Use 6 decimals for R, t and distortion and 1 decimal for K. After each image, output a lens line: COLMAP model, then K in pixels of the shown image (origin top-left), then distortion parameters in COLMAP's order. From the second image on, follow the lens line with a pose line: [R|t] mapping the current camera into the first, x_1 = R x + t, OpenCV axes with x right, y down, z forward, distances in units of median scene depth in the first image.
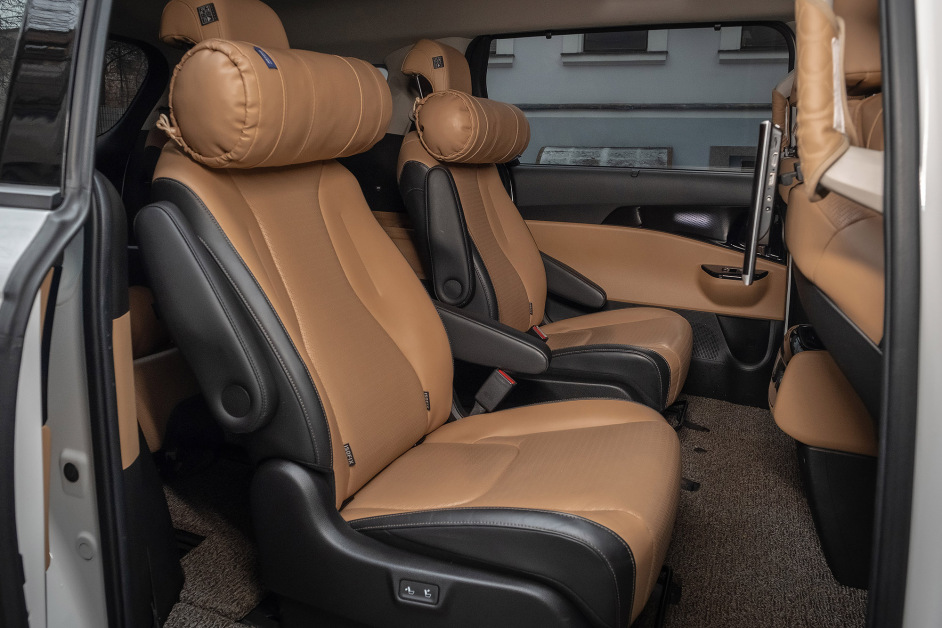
lens RADIAL K [[682.7, 0, 471.0], [0, 682.7, 314.0], [0, 0, 1]] dist [-0.008521, 0.001139]
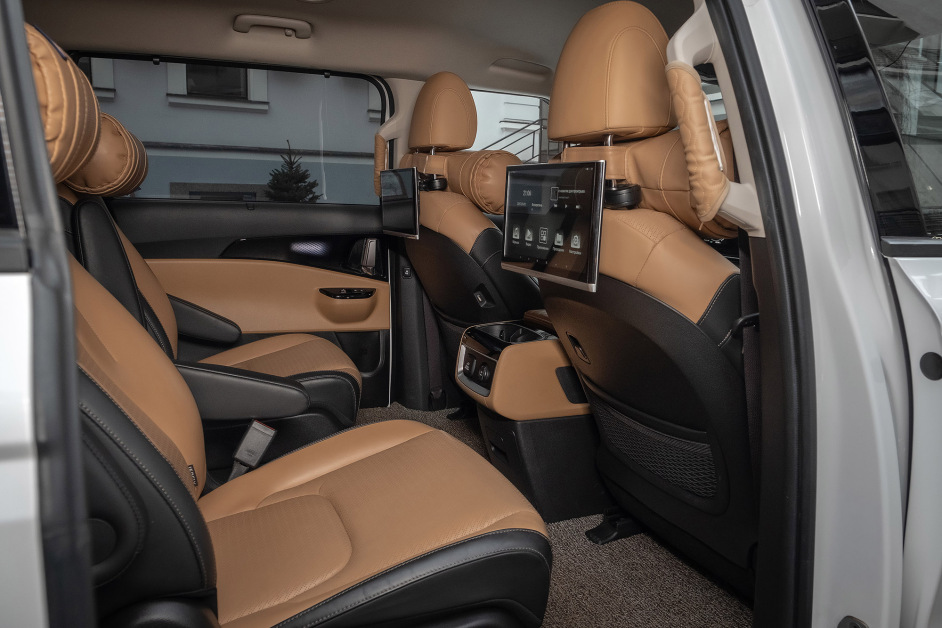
lens RADIAL K [[634.3, 0, 441.2], [0, 634.3, 310.0], [0, 0, 1]] dist [-0.024106, 0.007054]
pose [[0.737235, -0.117837, 0.665281, -0.198699], [0.146263, 0.989159, 0.013121, -0.023963], [-0.659615, 0.087633, 0.746478, 0.120536]]
